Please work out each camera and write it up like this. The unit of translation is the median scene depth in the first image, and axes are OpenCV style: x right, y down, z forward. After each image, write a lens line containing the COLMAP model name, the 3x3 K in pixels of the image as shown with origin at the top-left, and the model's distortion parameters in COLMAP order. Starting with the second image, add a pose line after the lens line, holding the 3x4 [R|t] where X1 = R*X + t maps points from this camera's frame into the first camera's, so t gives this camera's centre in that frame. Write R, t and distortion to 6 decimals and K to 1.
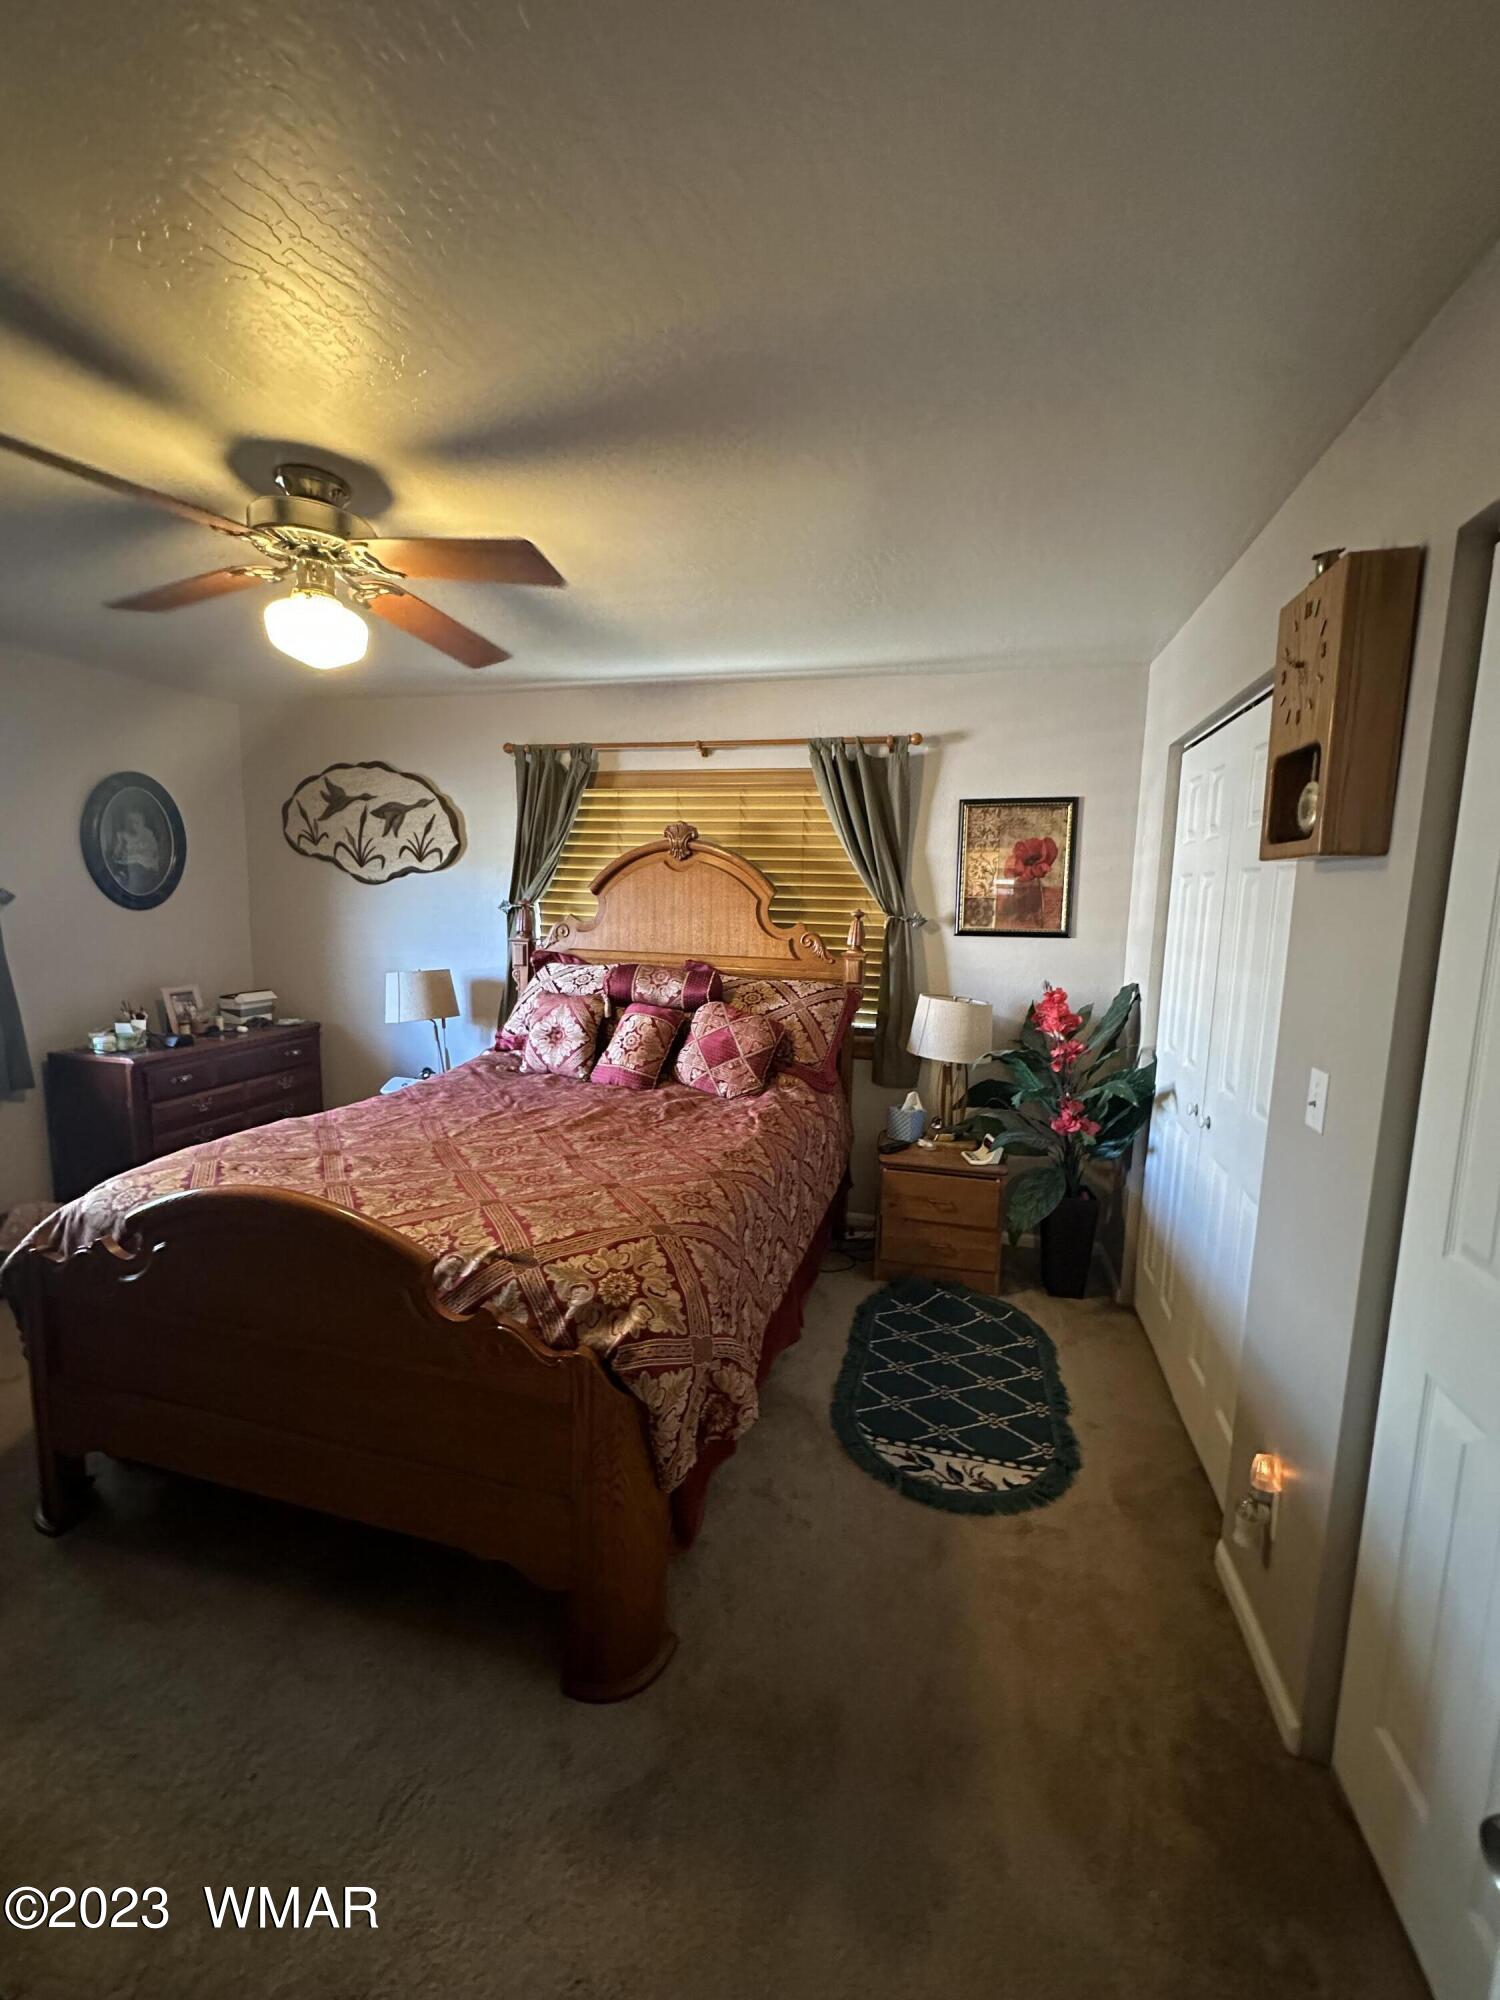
lens RADIAL K [[795.5, 0, 752.2], [0, 795.5, 999.5], [0, 0, 1]] dist [-0.001481, 0.000374]
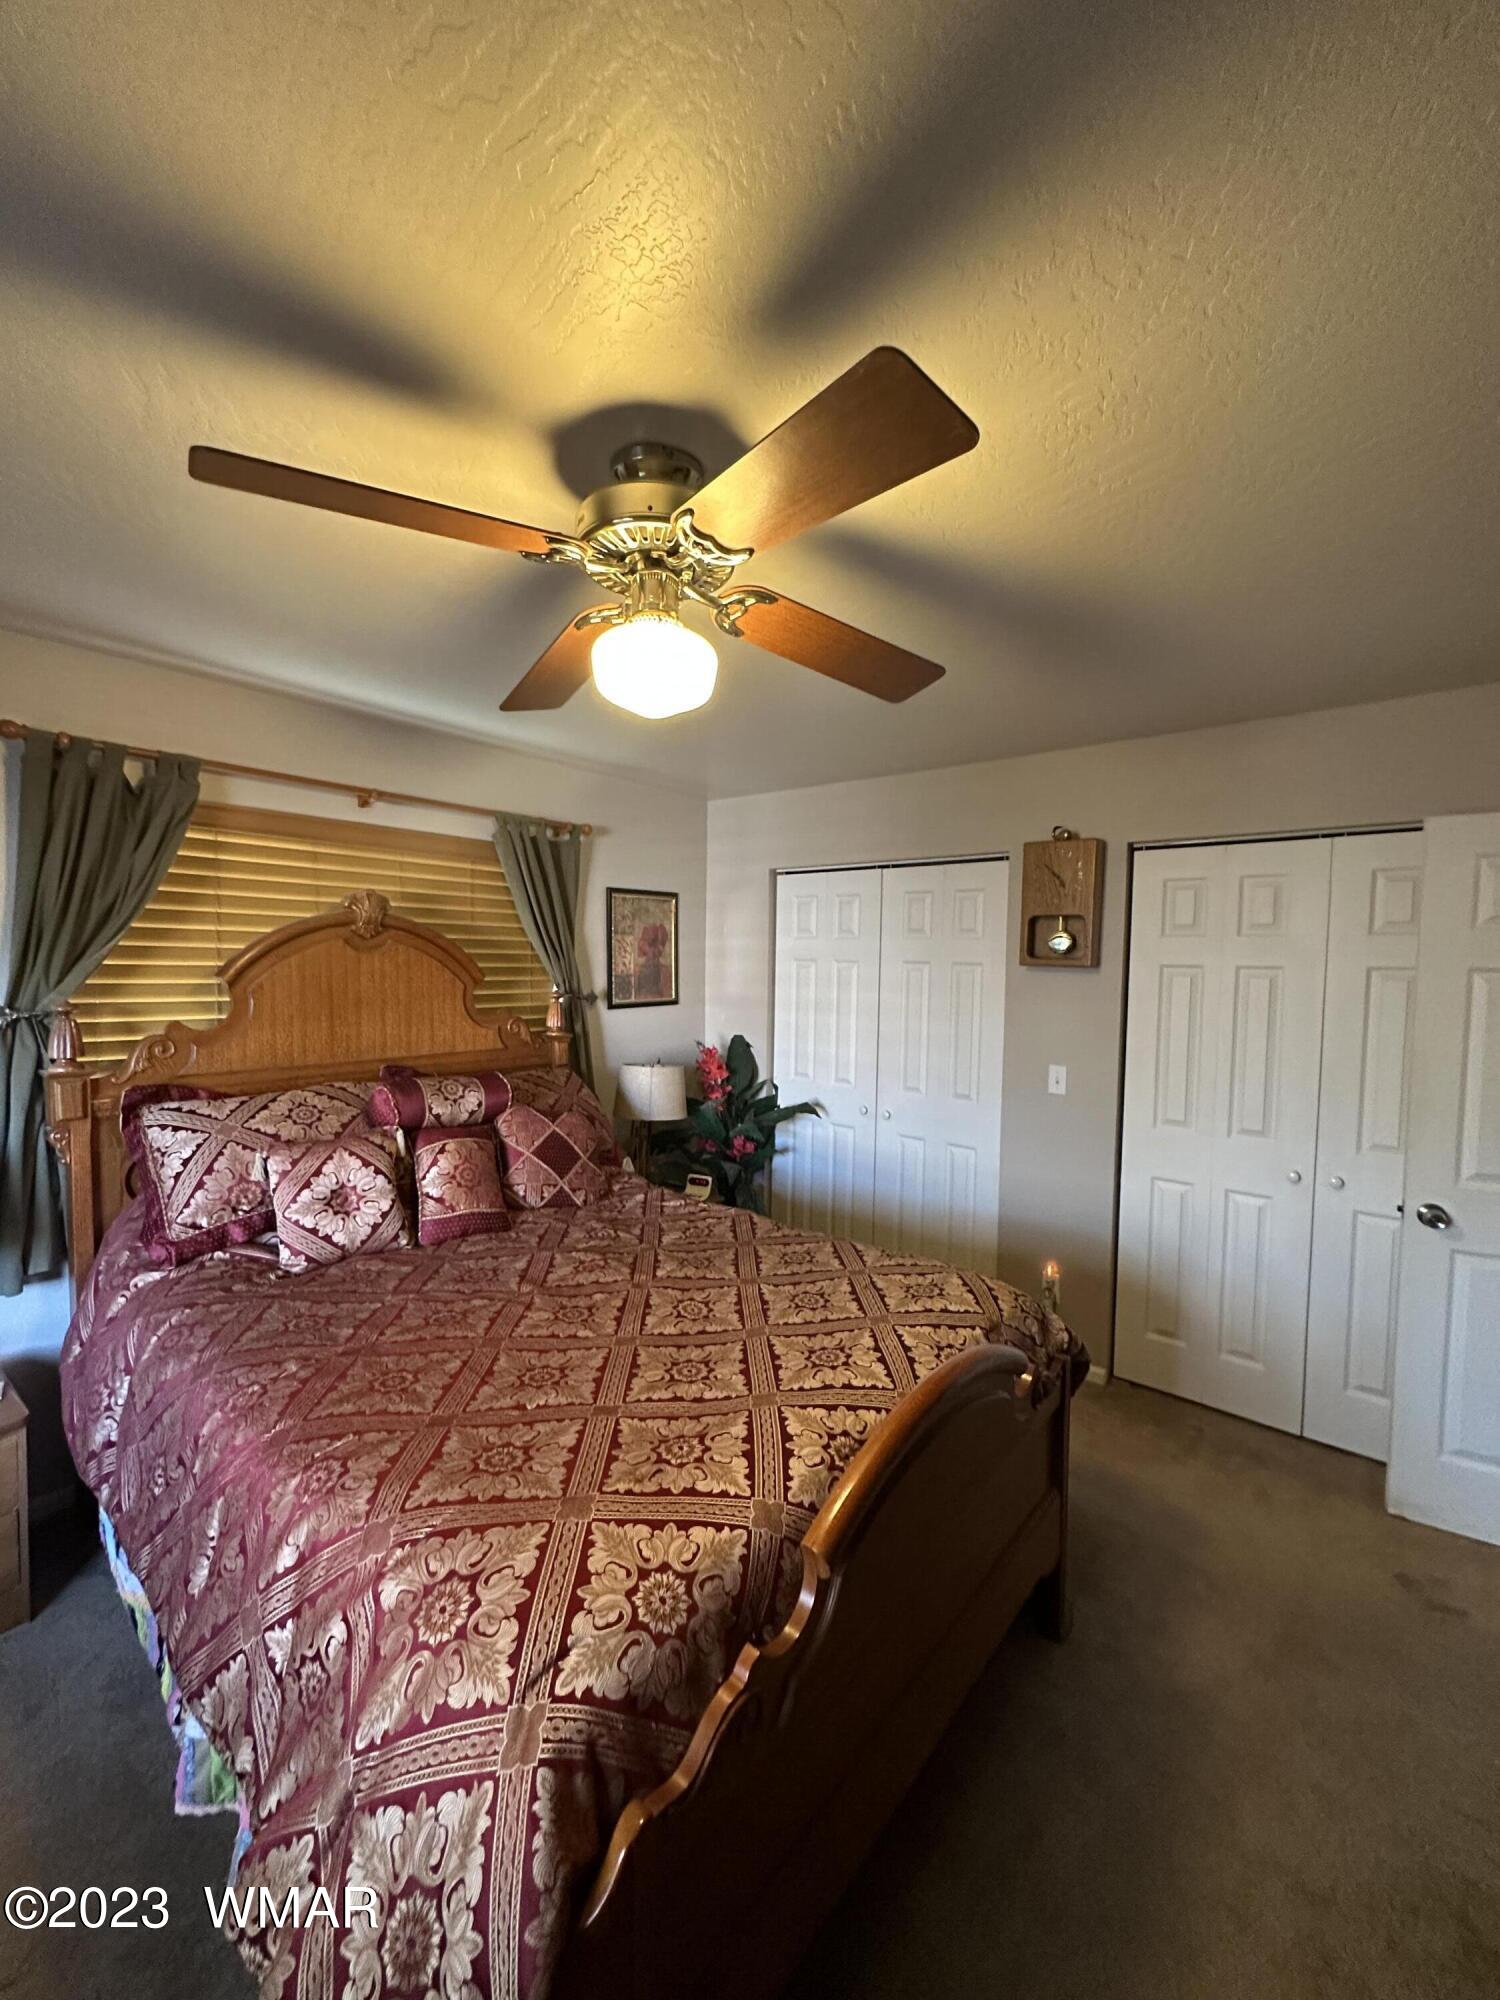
lens RADIAL K [[795.5, 0, 750.3], [0, 795.5, 998.9], [0, 0, 1]] dist [-0.001481, 0.000374]
pose [[0.419433, -0.063531, 0.905560, -0.667480], [0.115945, 0.993127, 0.015972, -0.090969], [-0.900351, 0.098296, 0.423917, 0.364711]]
